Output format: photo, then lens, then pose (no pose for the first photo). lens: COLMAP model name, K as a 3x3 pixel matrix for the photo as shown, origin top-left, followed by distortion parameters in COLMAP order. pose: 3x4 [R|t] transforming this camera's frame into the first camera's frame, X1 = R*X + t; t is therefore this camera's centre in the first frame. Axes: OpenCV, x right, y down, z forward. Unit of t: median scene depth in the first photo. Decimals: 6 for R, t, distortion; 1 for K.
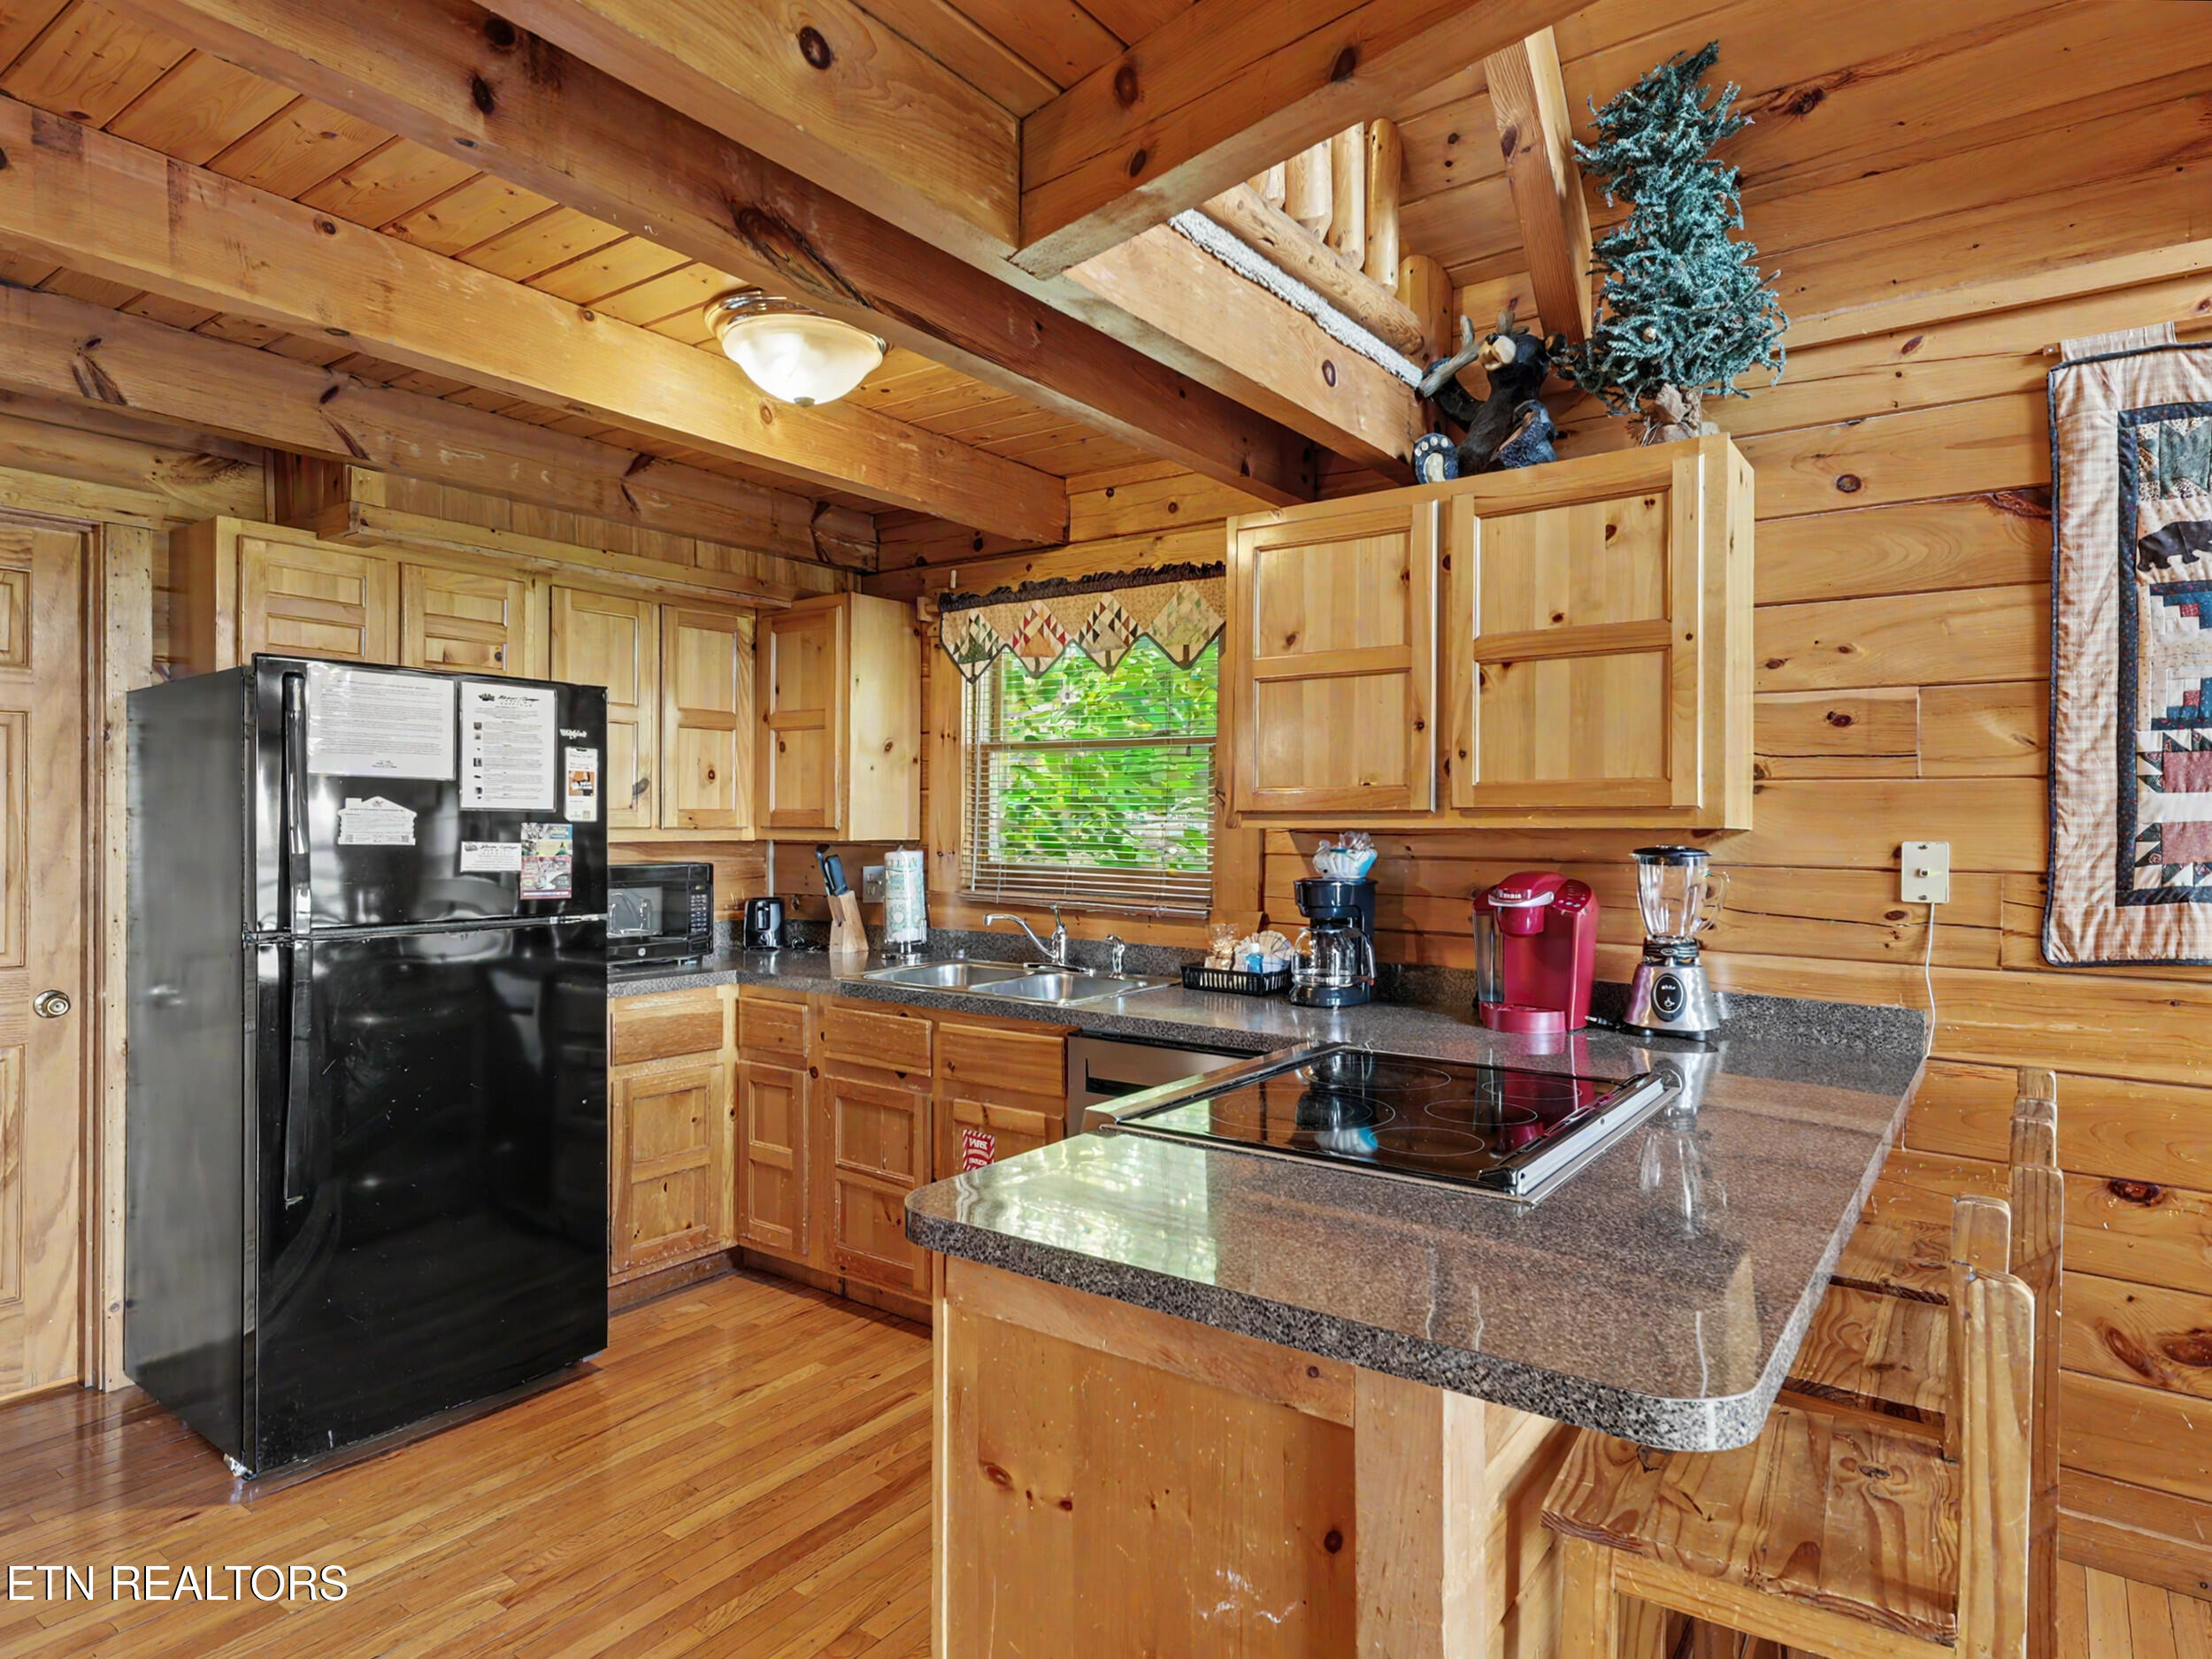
lens RADIAL K [[1276.0, 0, 1087.0], [0, 1276.0, 823.4], [0, 0, 1]] dist [0.004826, 0.004383]
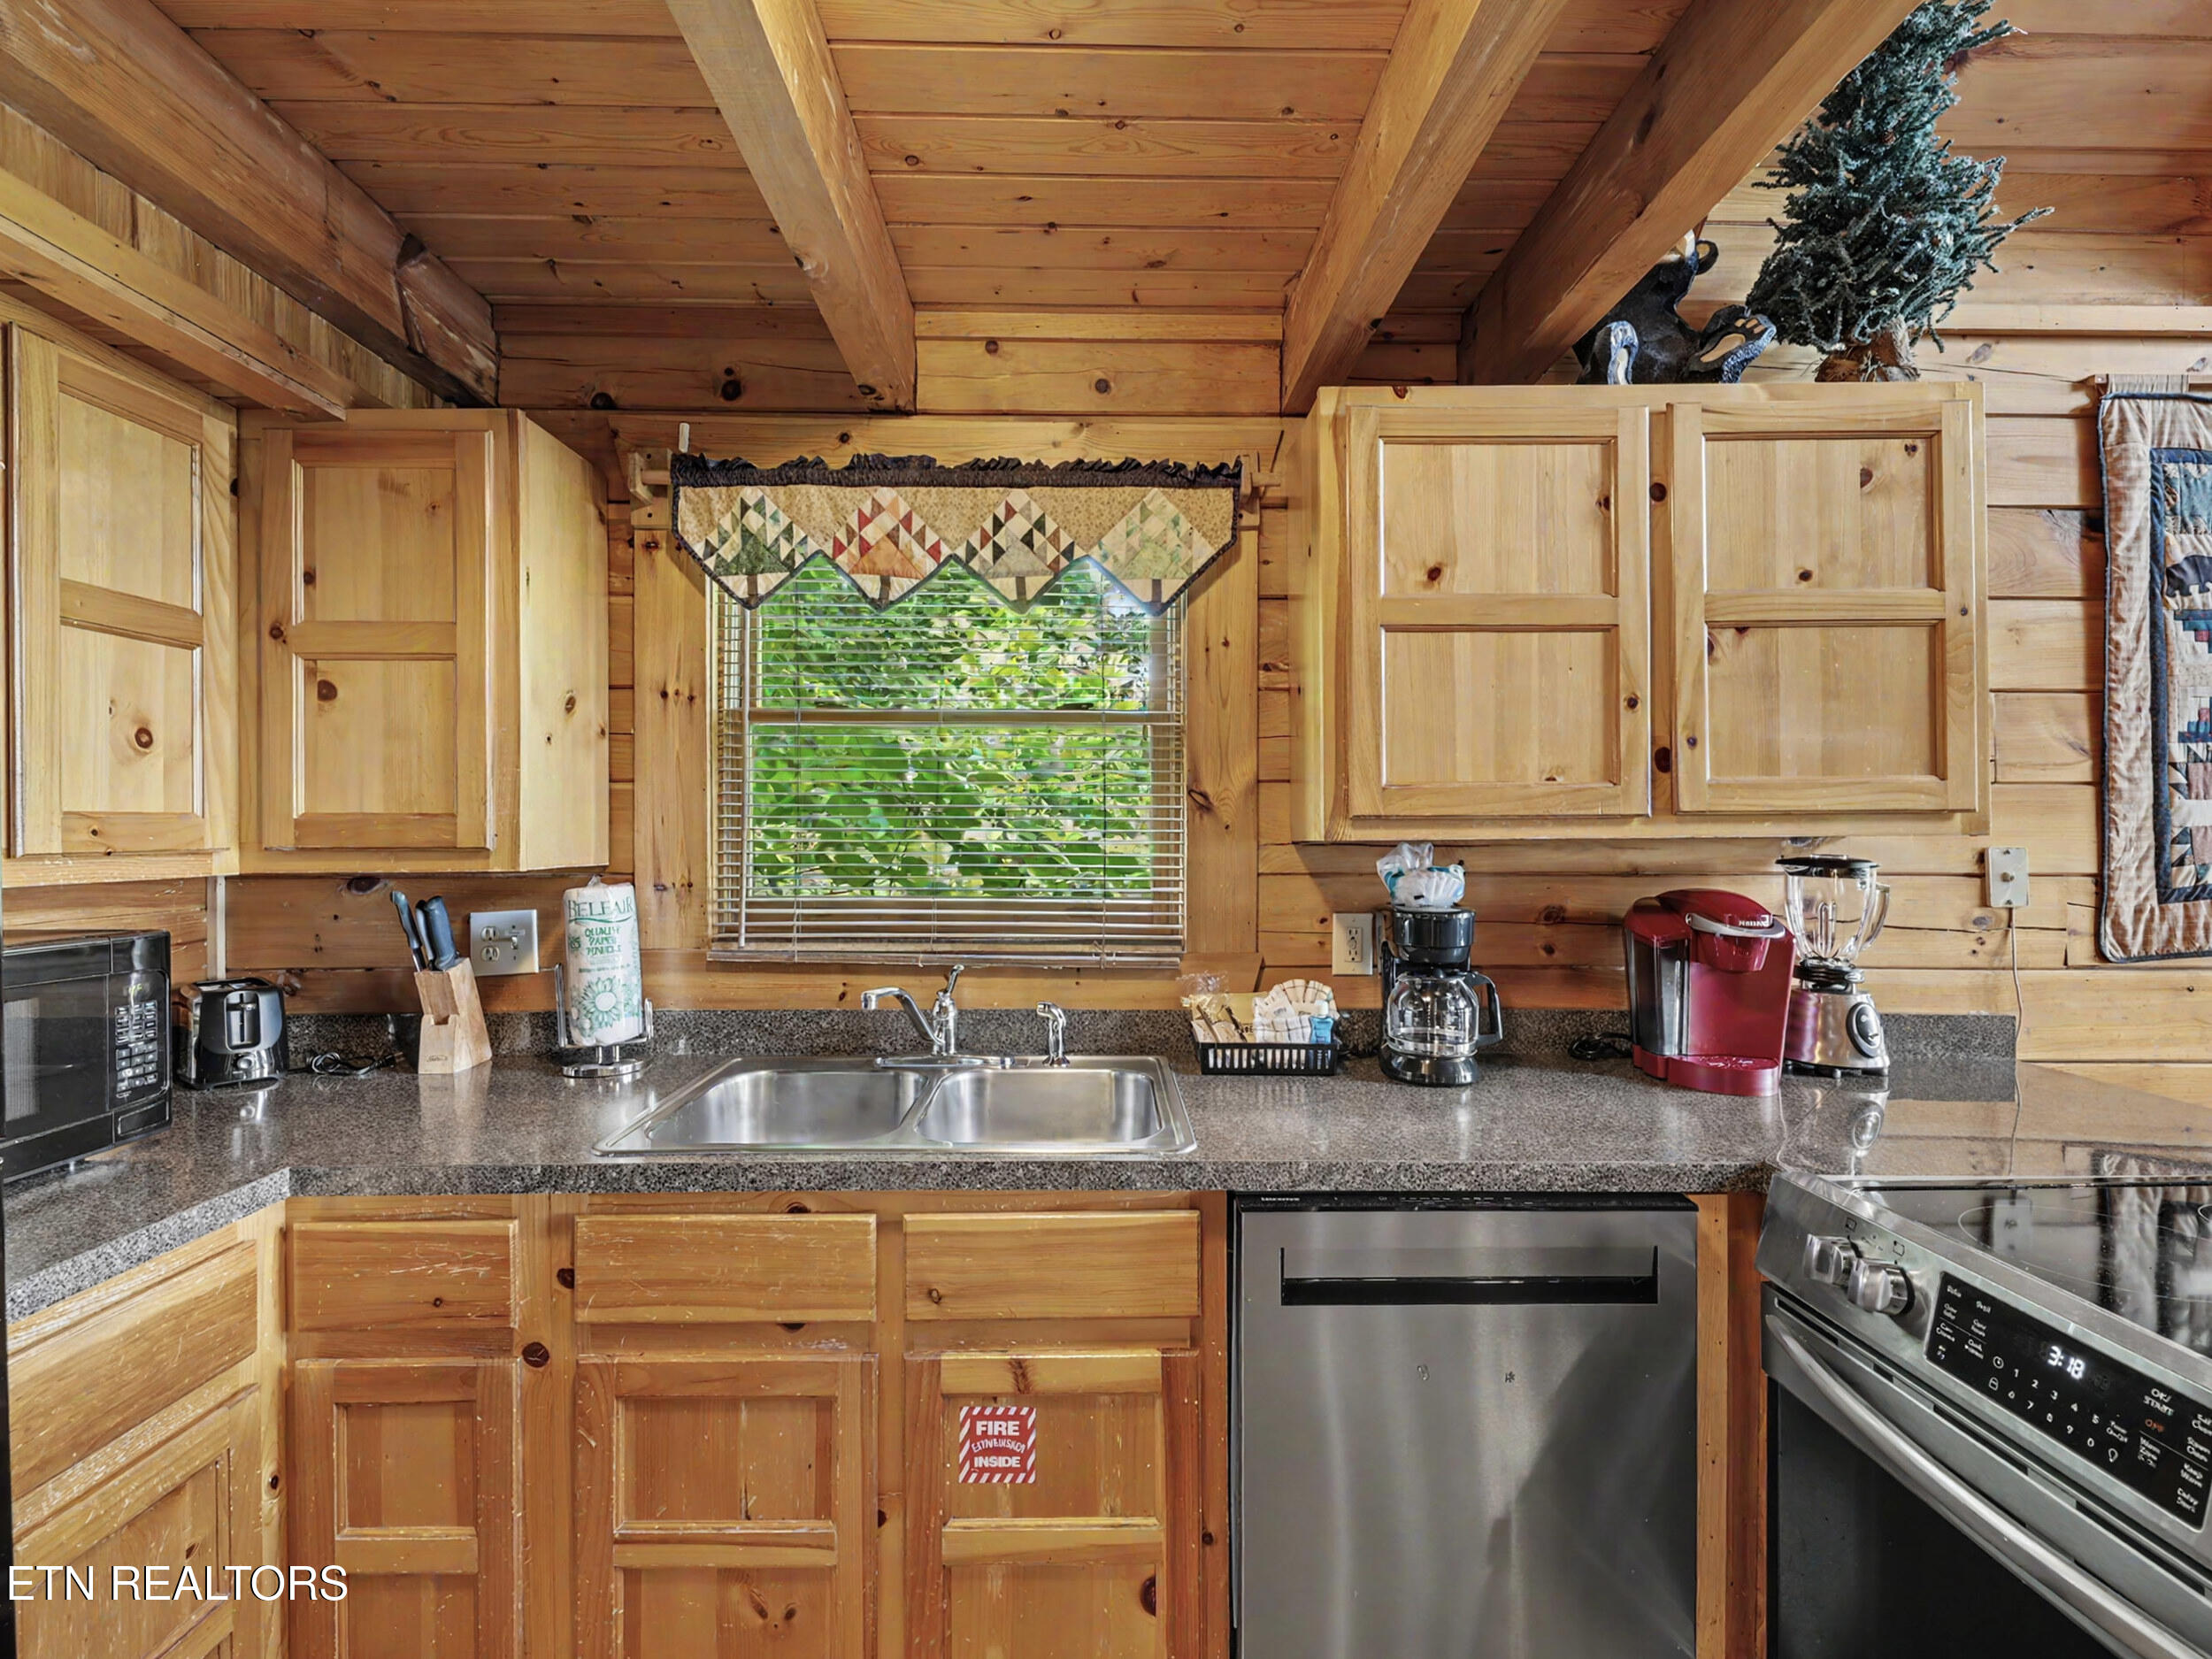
lens RADIAL K [[1002.8, 0, 1097.3], [0, 1002.8, 831.6], [0, 0, 1]] dist [0.015970, -0.007490]
pose [[0.791879, -0.007234, 0.610635, -0.358780], [0.006629, 0.999973, 0.003250, -0.004352], [-0.610642, 0.001474, 0.791905, 0.732030]]
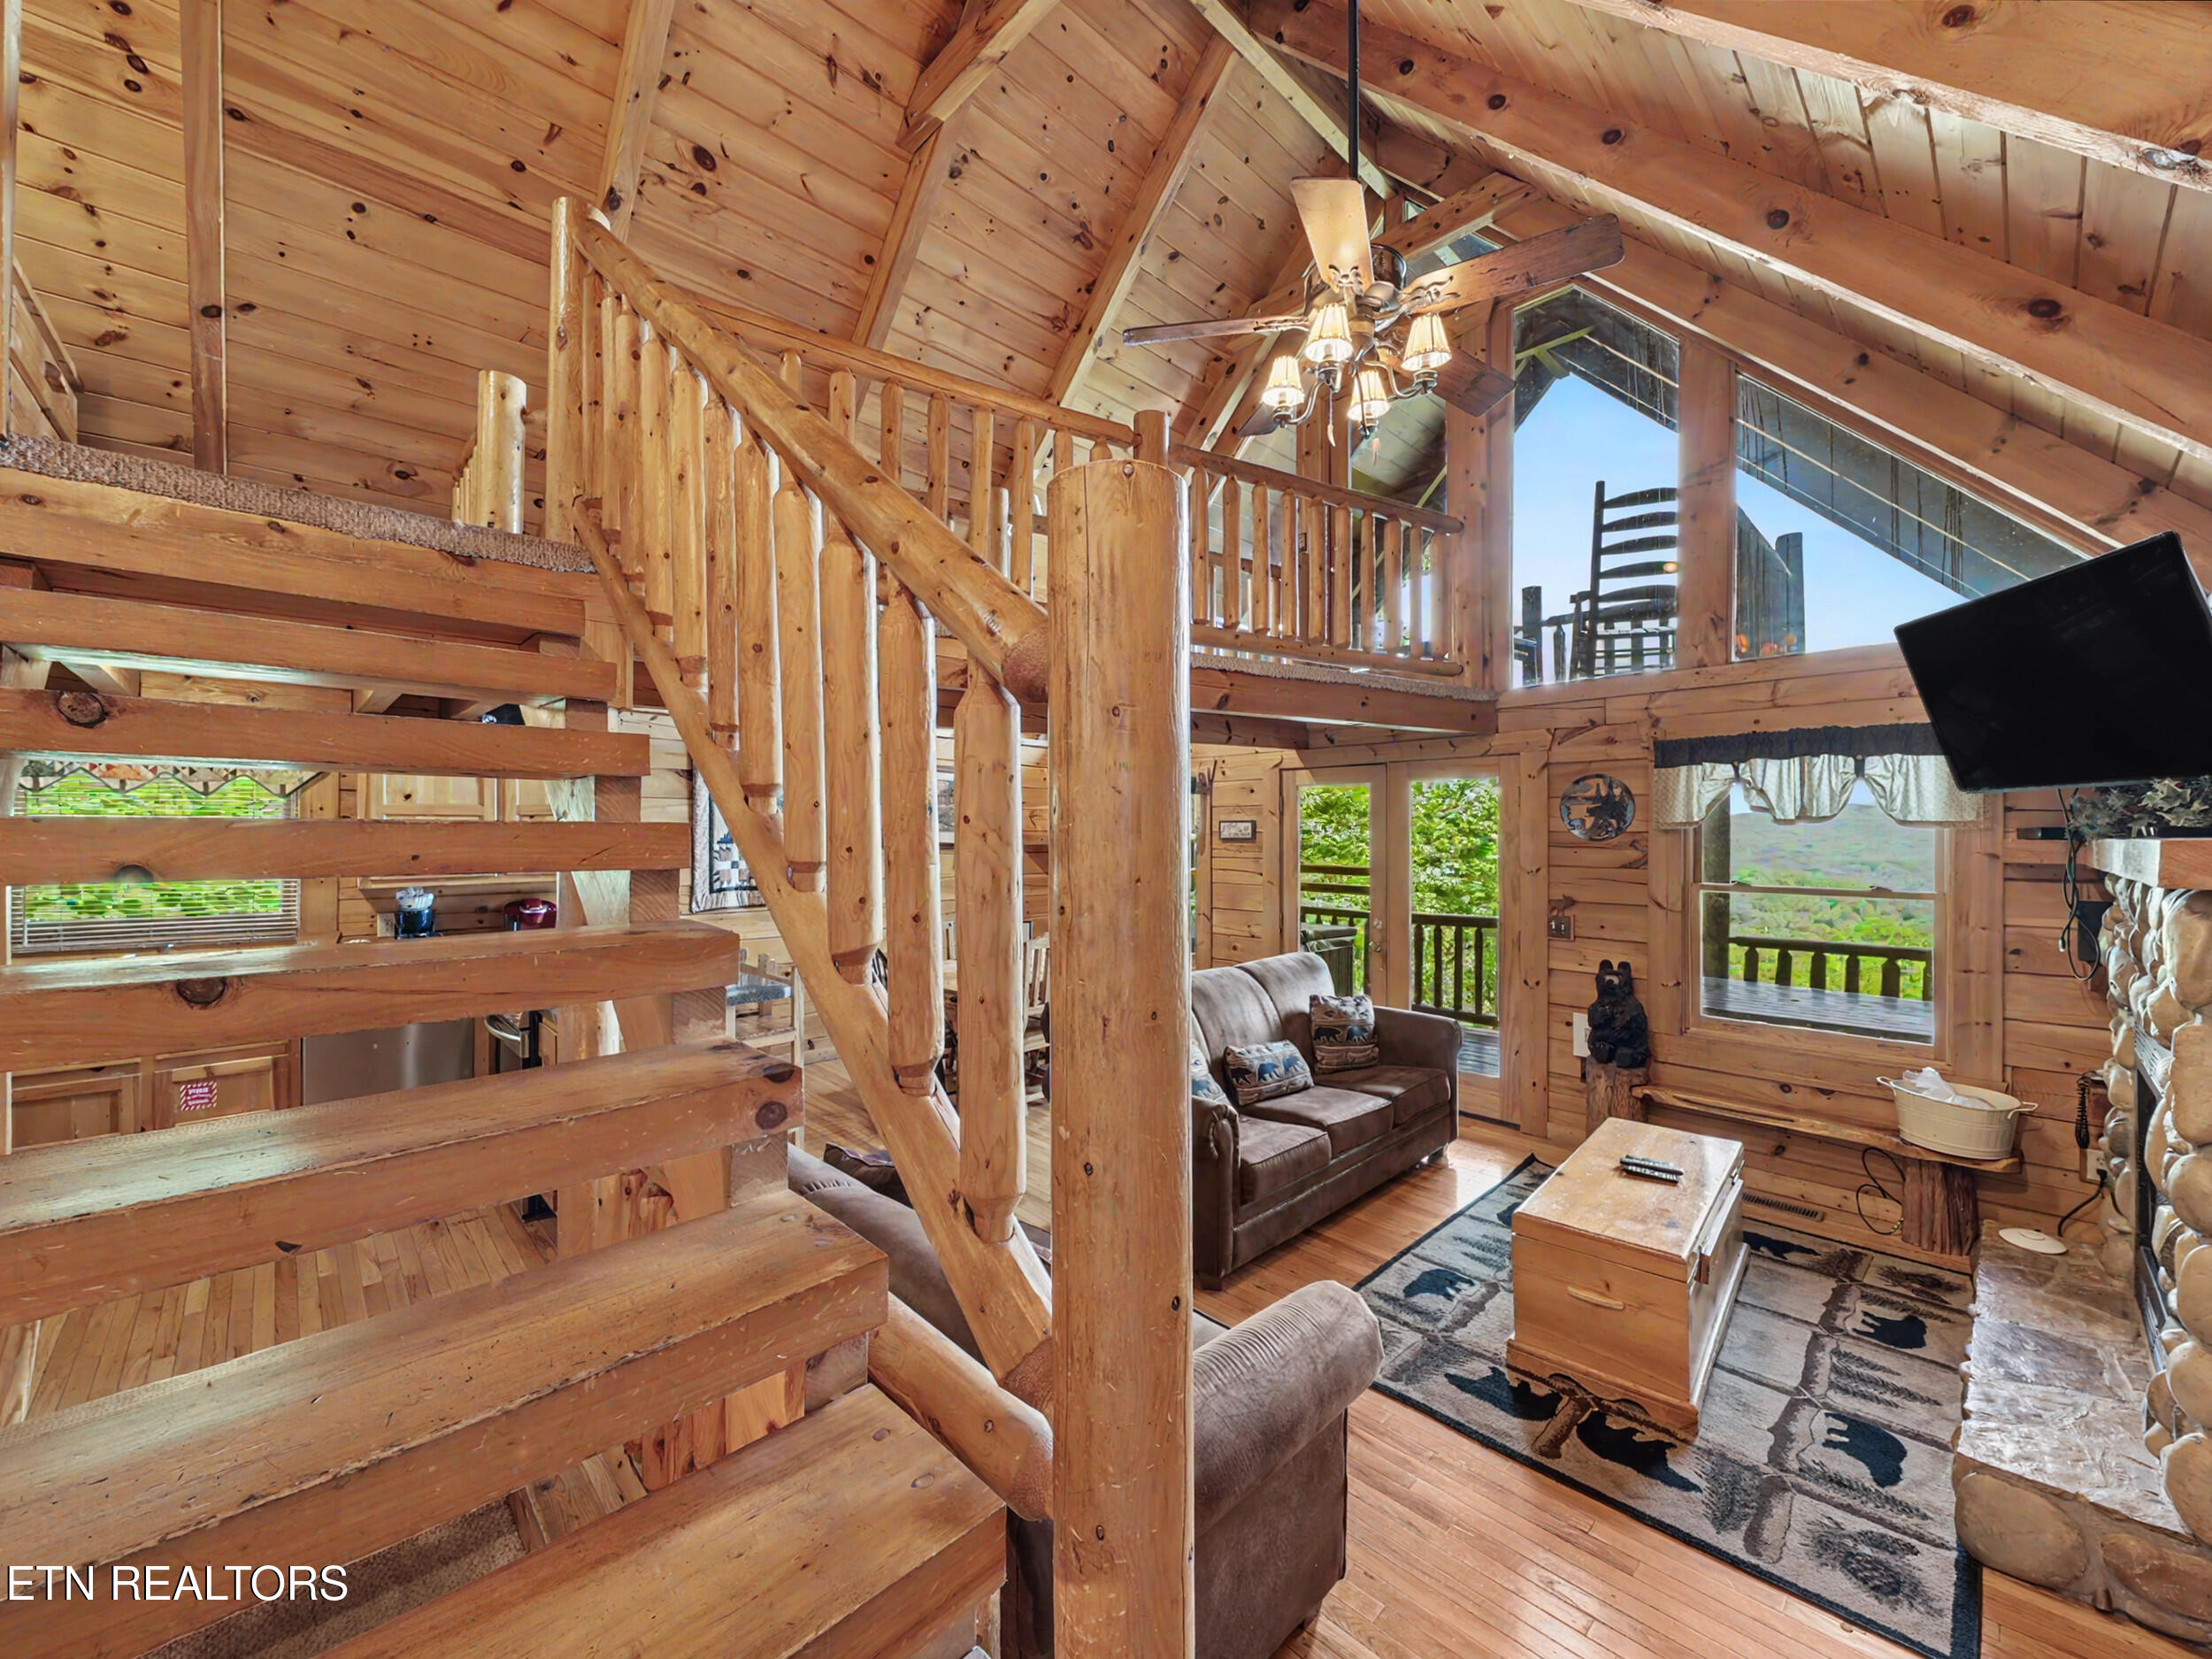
lens RADIAL K [[869.8, 0, 1106.6], [0, 869.8, 828.7], [0, 0, 1]] dist [0.010983, -0.007406]
pose [[0.164779, -0.005250, 0.986317, -1.154012], [0.000268, 0.999986, 0.005277, -0.106968], [-0.986331, -0.000605, 0.164778, -0.393505]]
